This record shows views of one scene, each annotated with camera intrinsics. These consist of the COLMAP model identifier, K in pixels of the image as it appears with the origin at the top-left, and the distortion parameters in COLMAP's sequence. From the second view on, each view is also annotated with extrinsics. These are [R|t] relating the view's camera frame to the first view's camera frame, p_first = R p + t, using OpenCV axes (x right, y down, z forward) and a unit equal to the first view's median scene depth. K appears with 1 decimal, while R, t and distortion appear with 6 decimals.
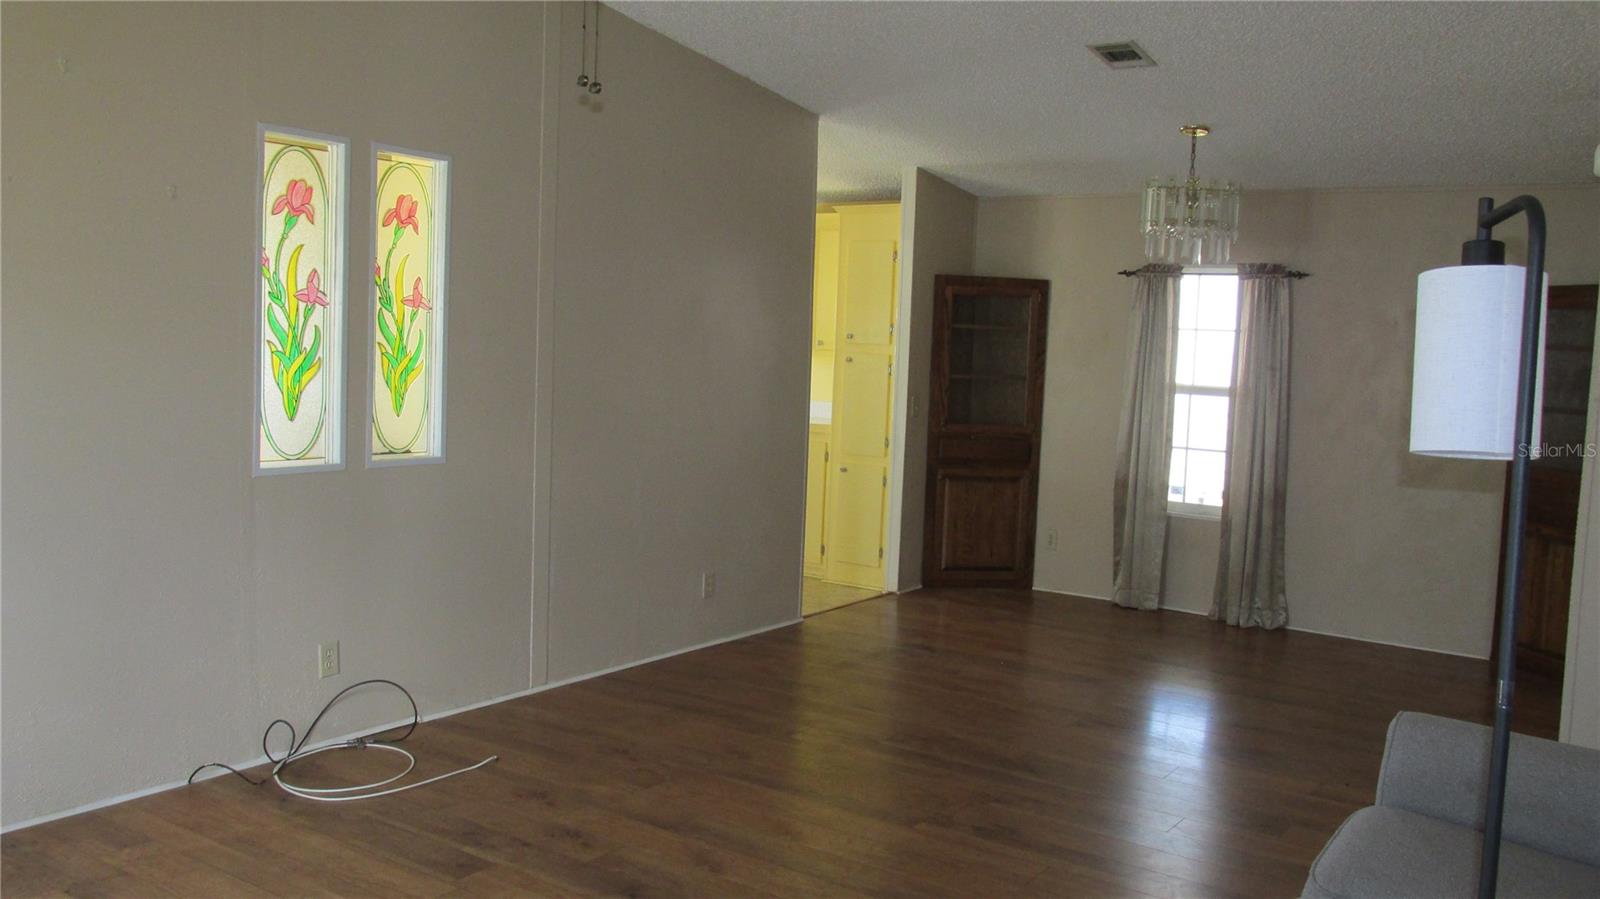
lens RADIAL K [[1341.3, 0, 808.4], [0, 1341.3, 448.9], [0, 0, 1]] dist [-0.027456, 0.012337]
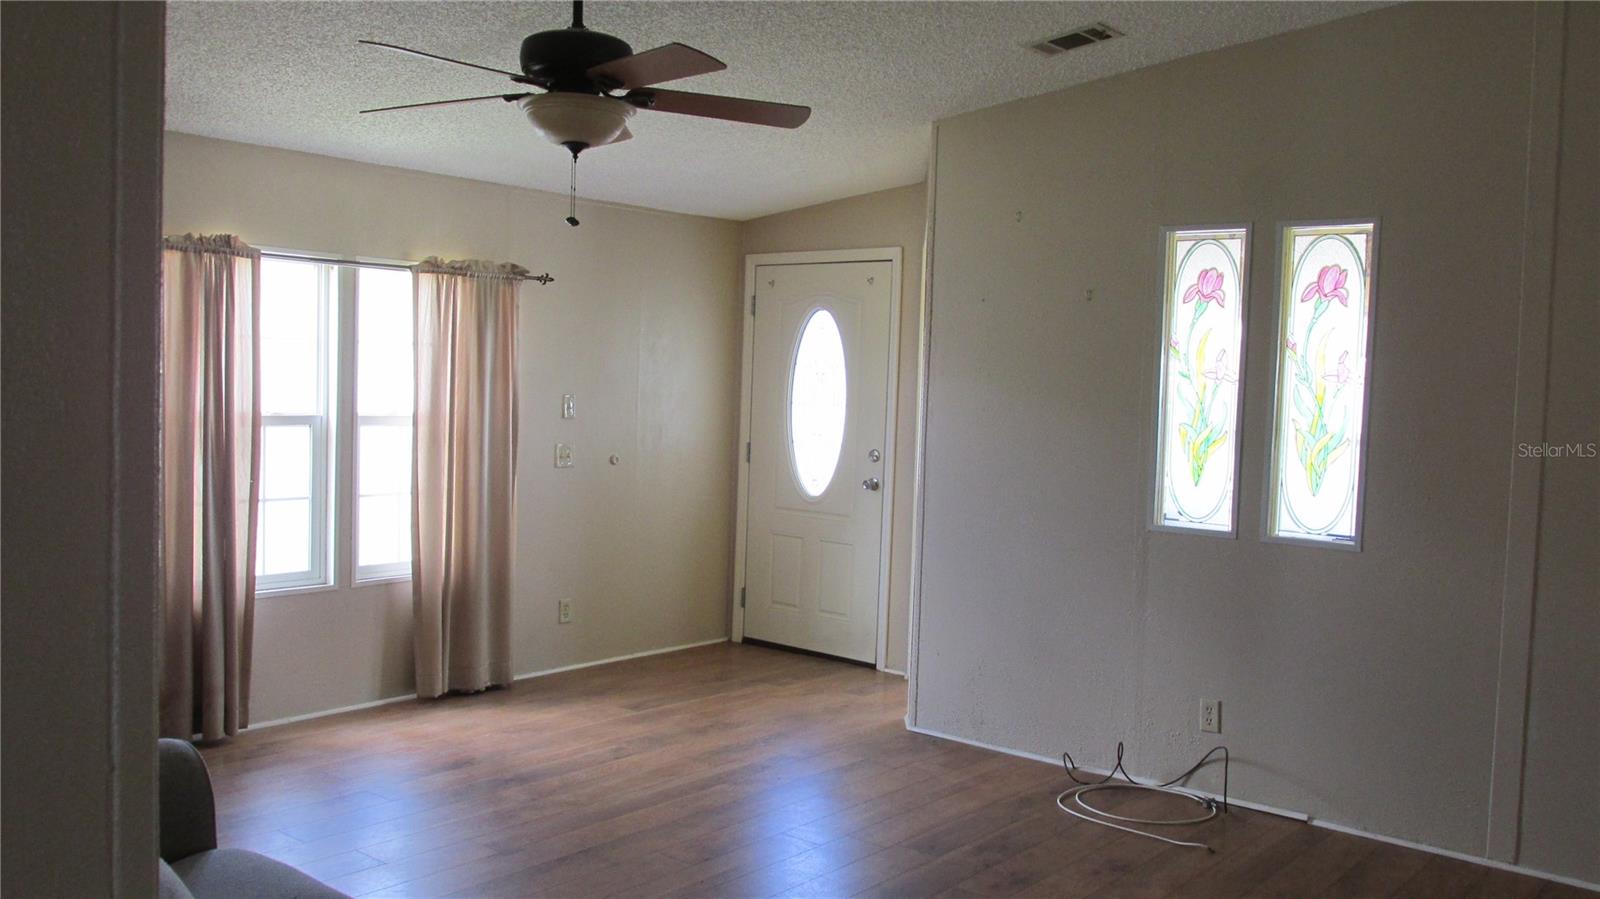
lens RADIAL K [[1341.3, 0, 808.8], [0, 1341.3, 436.0], [0, 0, 1]] dist [-0.027456, 0.012337]
pose [[-0.079872, -0.003164, -0.996800, 1.222844], [-0.126614, 0.991927, 0.006997, -0.048846], [0.988731, 0.126768, -0.079628, 1.266079]]
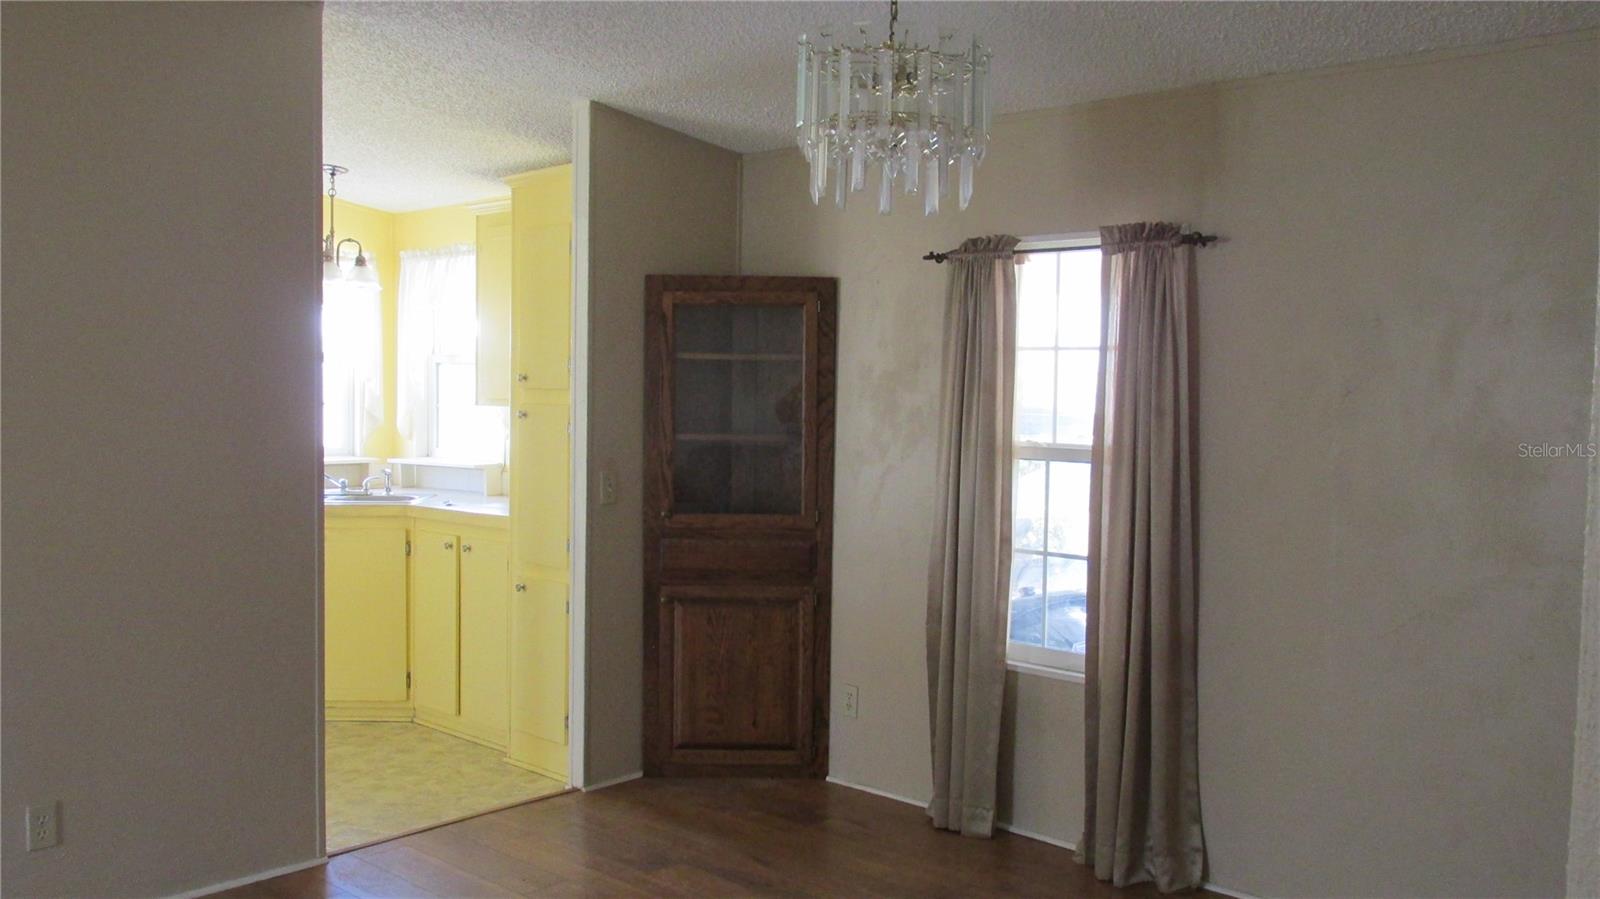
lens RADIAL K [[1341.3, 0, 806.5], [0, 1341.3, 452.6], [0, 0, 1]] dist [-0.027456, 0.012337]
pose [[0.987512, -0.018562, -0.156446, 0.260533], [0.012451, 0.999124, -0.039950, -0.021277], [0.157050, 0.037503, 0.986878, 0.392859]]
